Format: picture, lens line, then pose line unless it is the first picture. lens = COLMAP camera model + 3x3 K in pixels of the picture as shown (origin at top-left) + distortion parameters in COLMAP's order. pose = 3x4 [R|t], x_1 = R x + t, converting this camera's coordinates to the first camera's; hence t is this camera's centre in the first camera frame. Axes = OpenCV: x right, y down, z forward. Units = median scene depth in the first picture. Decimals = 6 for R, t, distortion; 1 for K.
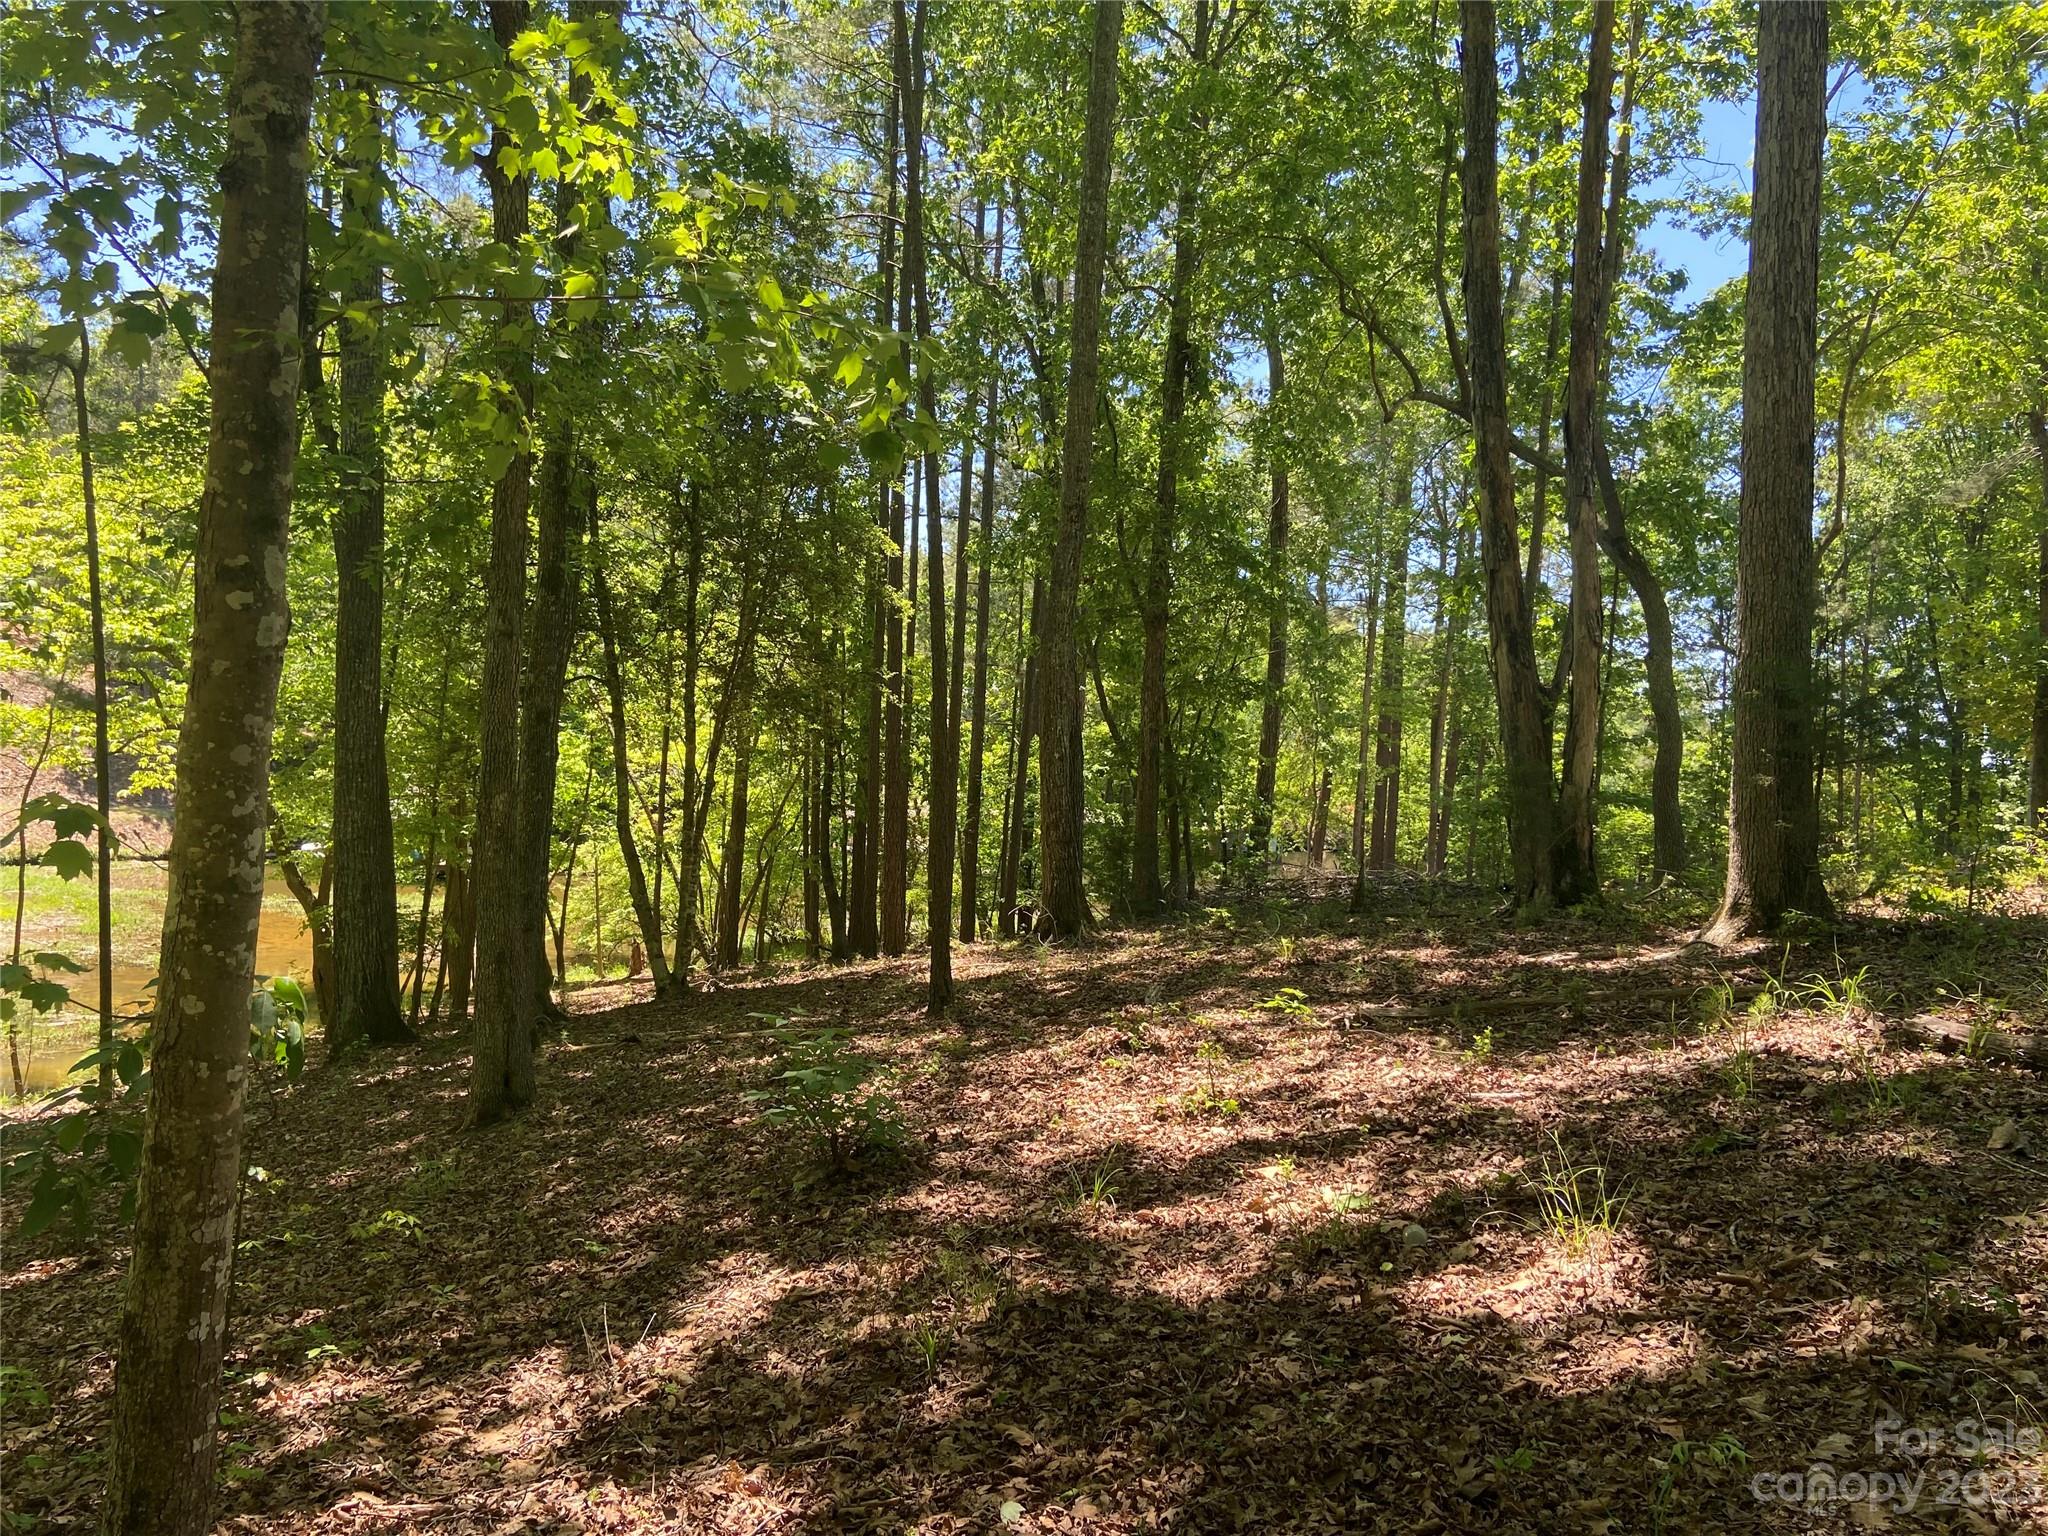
lens RADIAL K [[1548.6, 0, 1026.8], [0, 1548.6, 766.1], [0, 0, 1]] dist [0.072590, -0.010945]
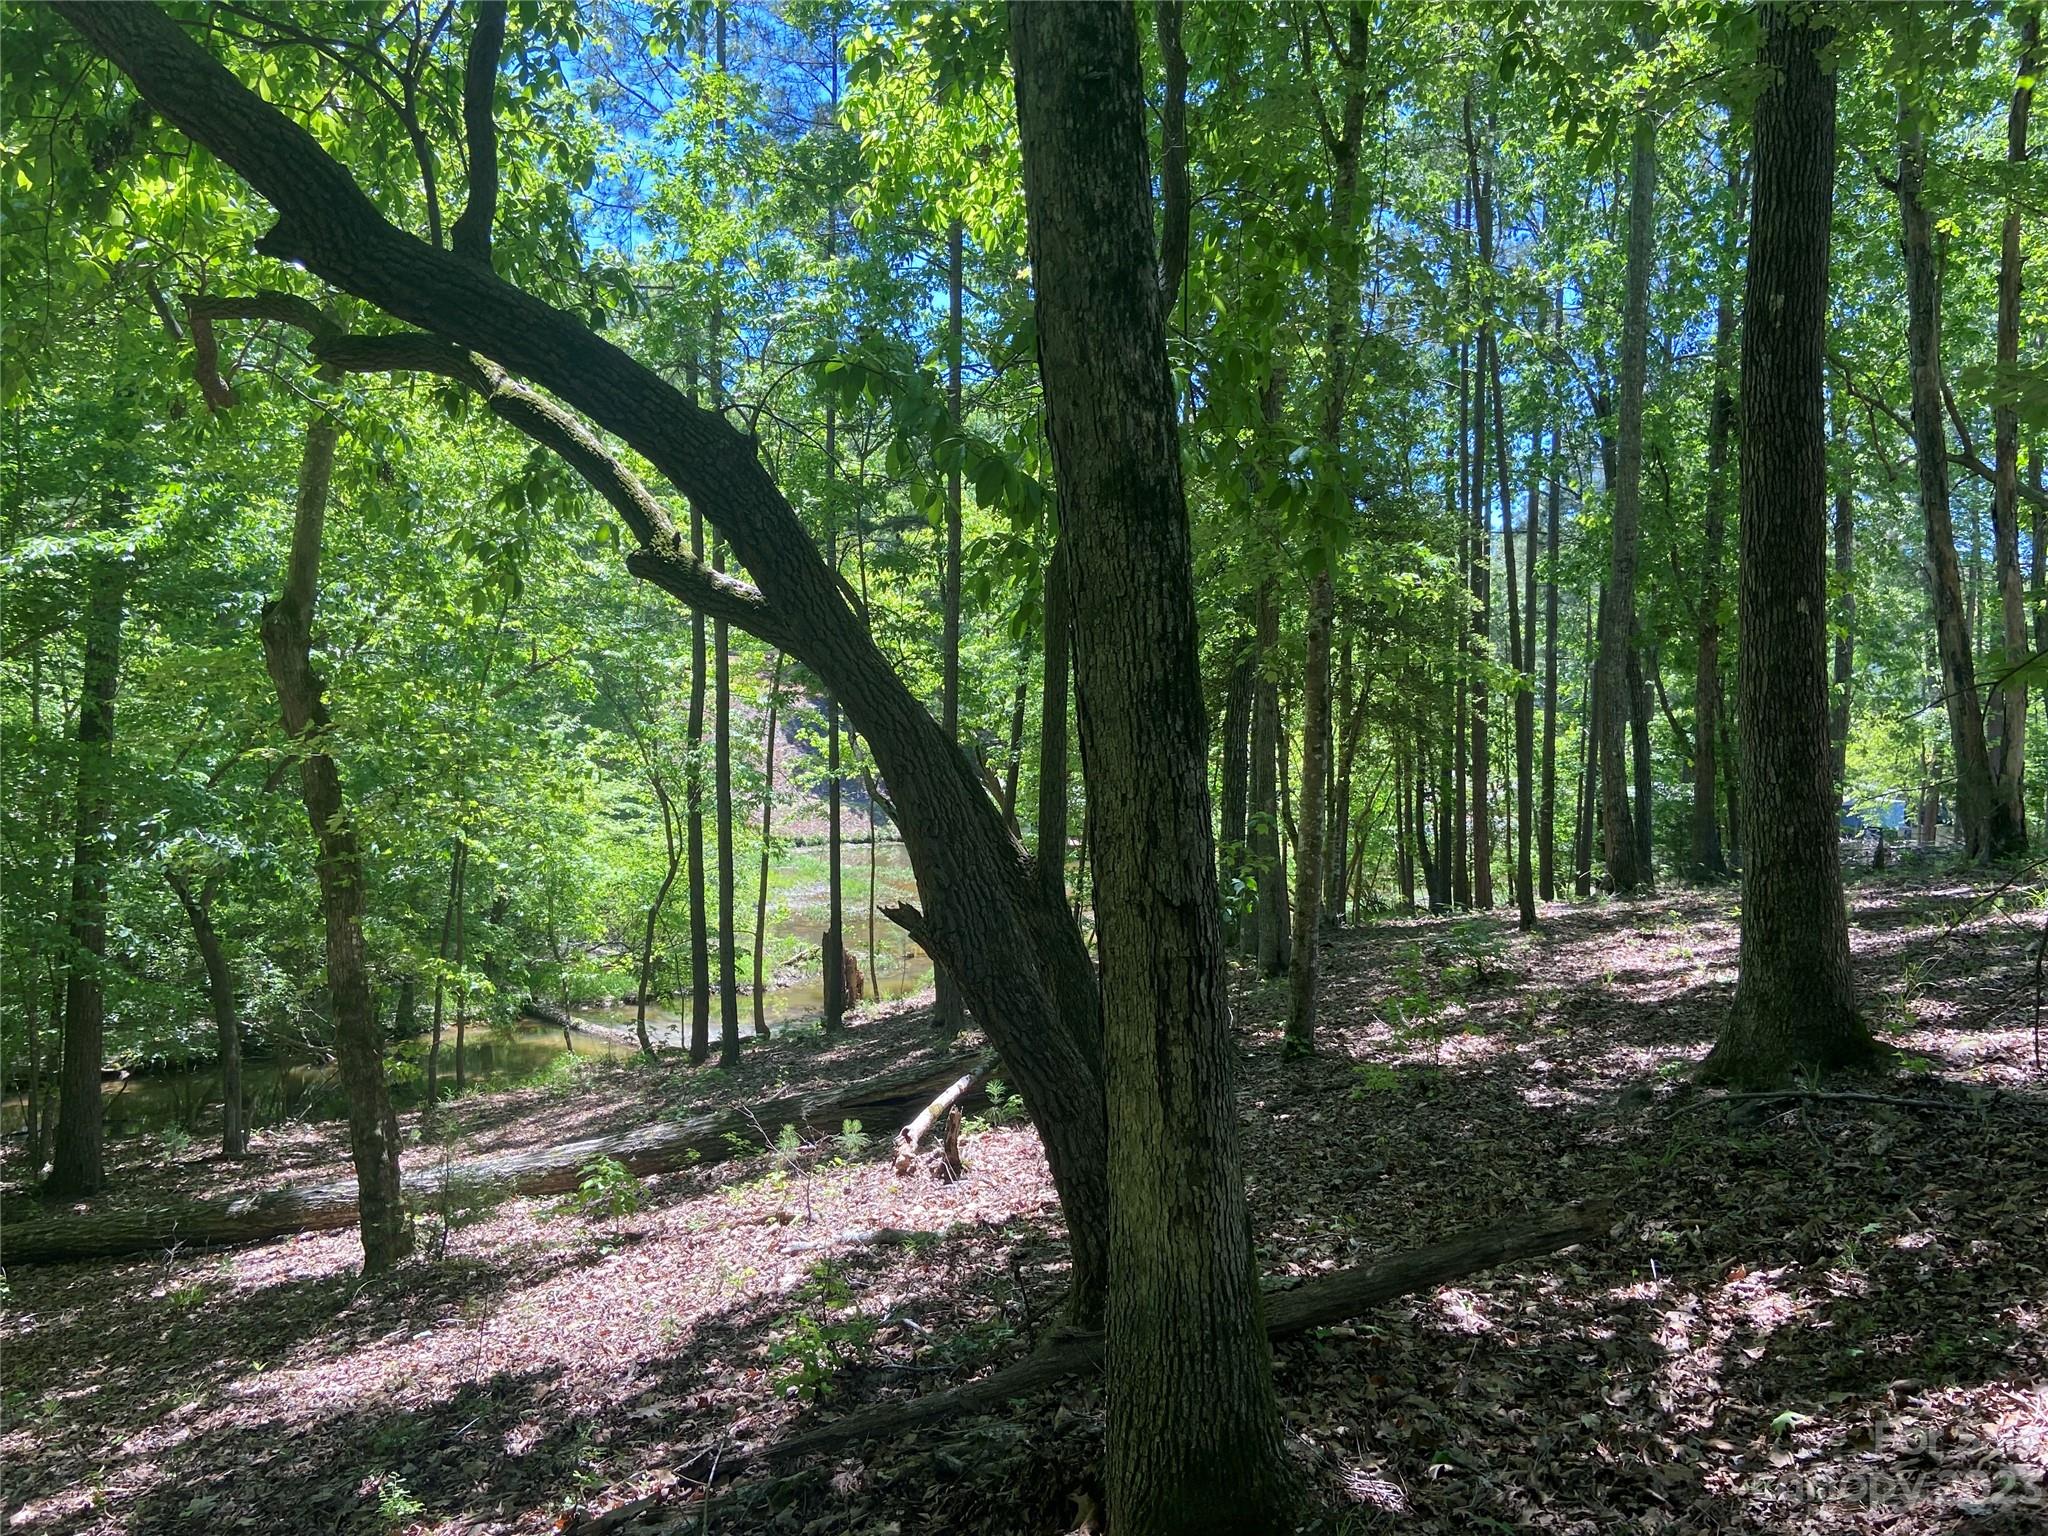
lens RADIAL K [[1548.6, 0, 1032.0], [0, 1548.6, 757.7], [0, 0, 1]] dist [0.072590, -0.010945]
pose [[0.937567, -0.029274, -0.346569, 0.007550], [0.031676, 0.999497, 0.001266, -0.009789], [0.346358, -0.012165, 0.938023, -0.190846]]
